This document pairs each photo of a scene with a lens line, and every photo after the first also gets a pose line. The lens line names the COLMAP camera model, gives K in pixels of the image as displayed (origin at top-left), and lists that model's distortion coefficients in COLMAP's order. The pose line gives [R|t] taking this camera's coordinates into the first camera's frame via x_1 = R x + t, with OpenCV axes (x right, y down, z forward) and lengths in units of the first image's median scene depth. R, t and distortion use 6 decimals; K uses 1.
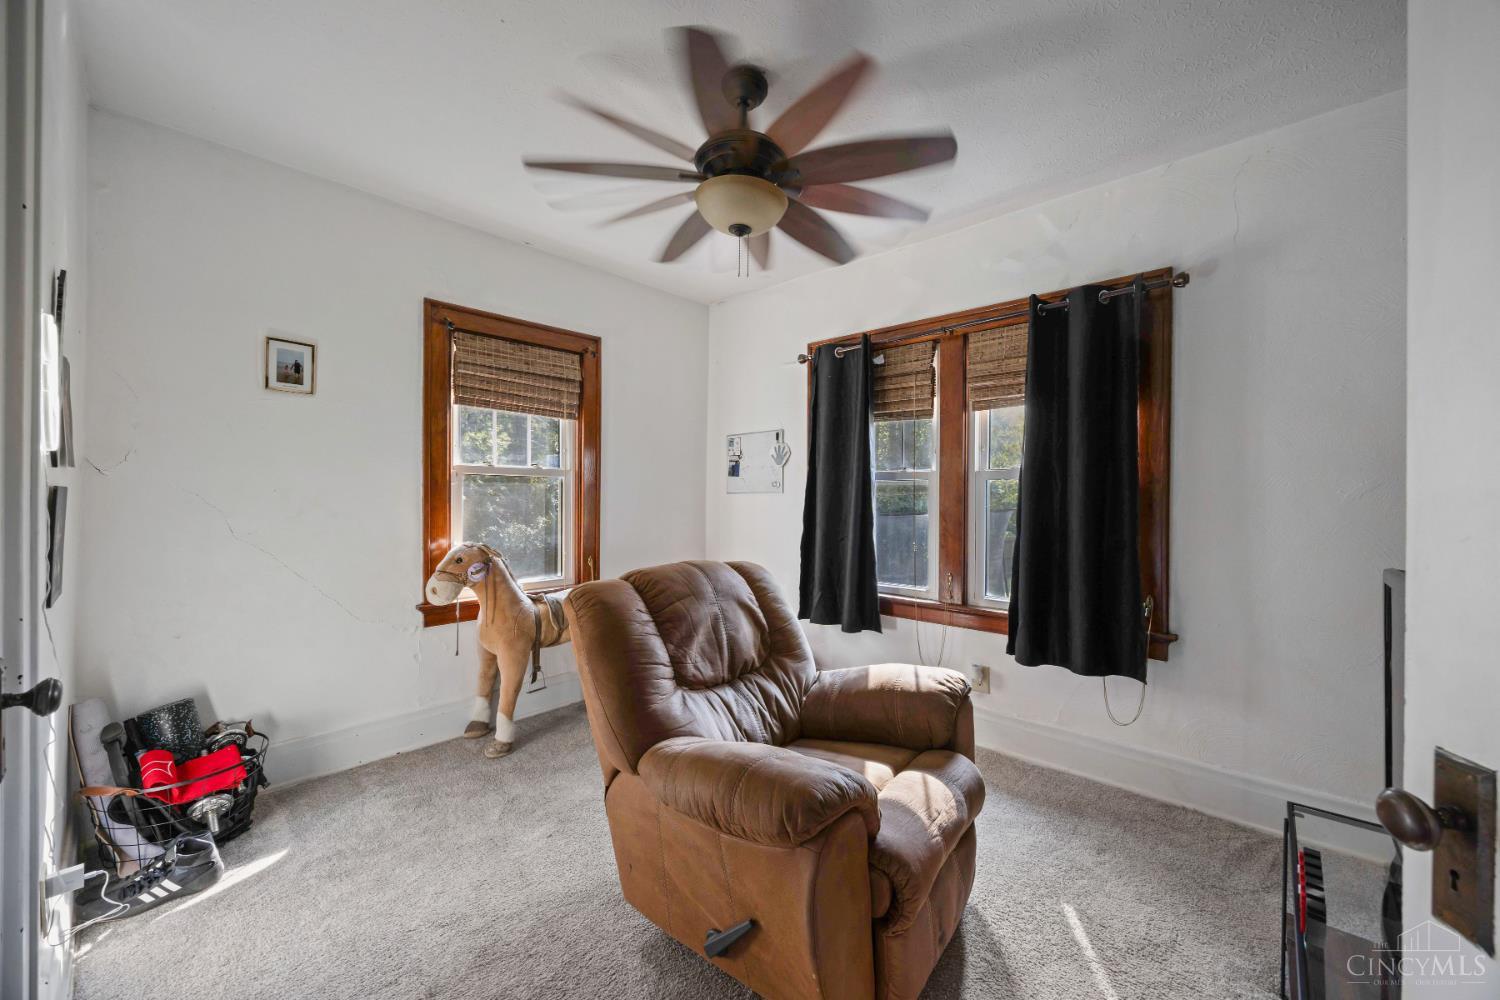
lens RADIAL K [[567.8, 0, 756.1], [0, 567.8, 502.0], [0, 0, 1]] dist [-0.006697, 0.000016]
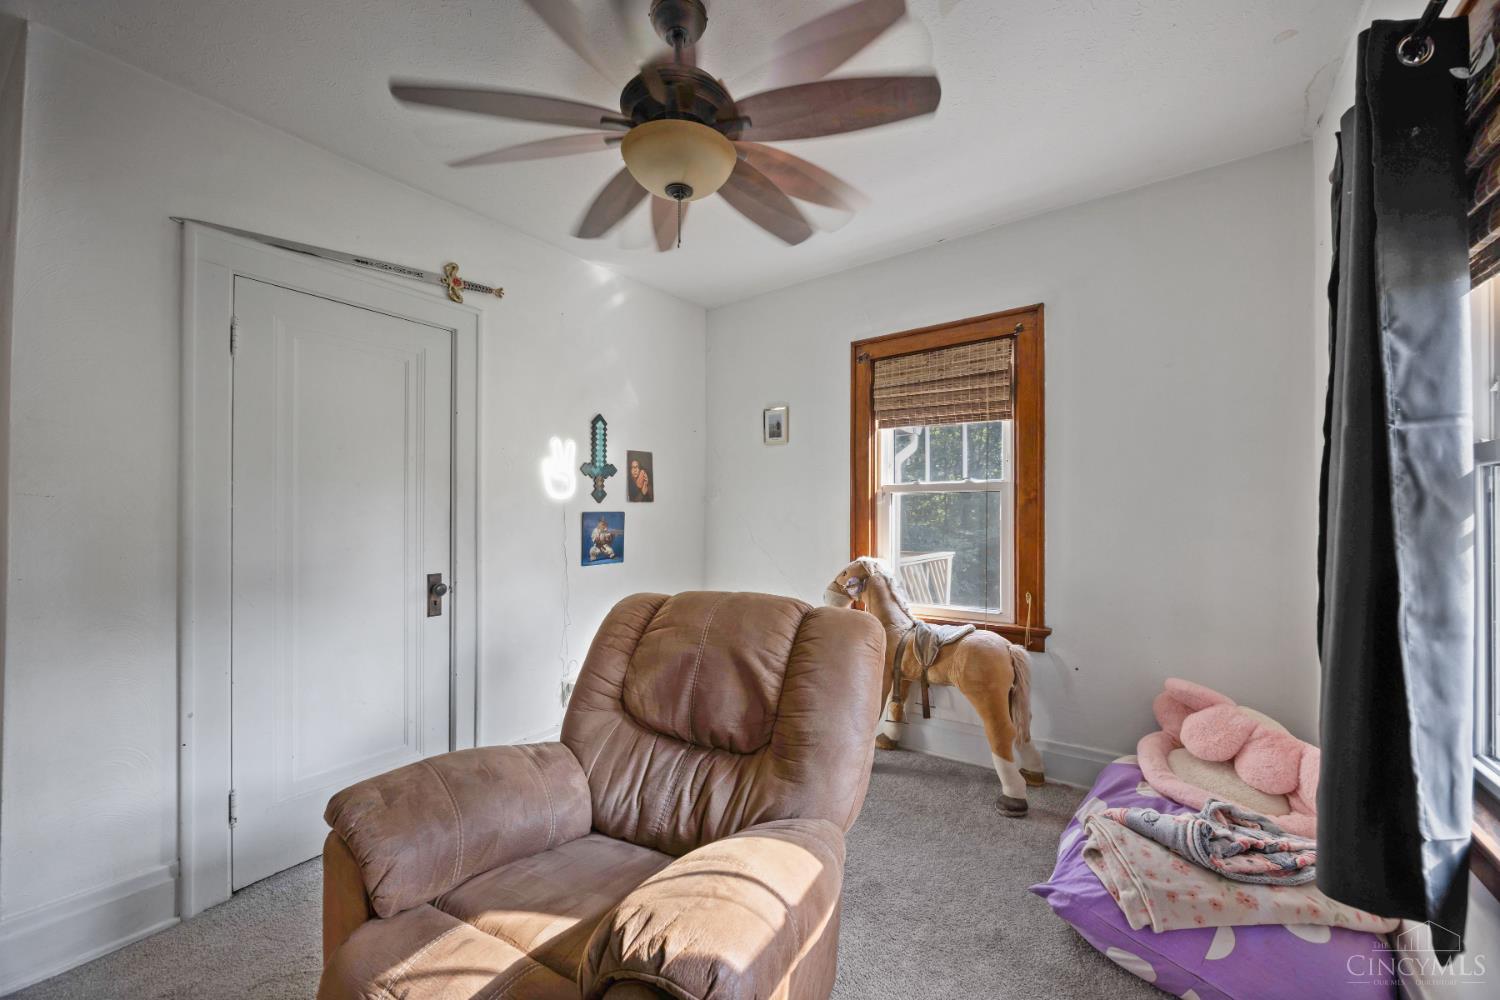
lens RADIAL K [[567.8, 0, 755.6], [0, 567.8, 497.9], [0, 0, 1]] dist [-0.006697, 0.000016]
pose [[0.120348, -0.030472, -0.992264, 0.520916], [-0.002494, 0.999516, -0.030997, -0.007704], [0.992729, 0.006205, 0.120214, 0.657849]]
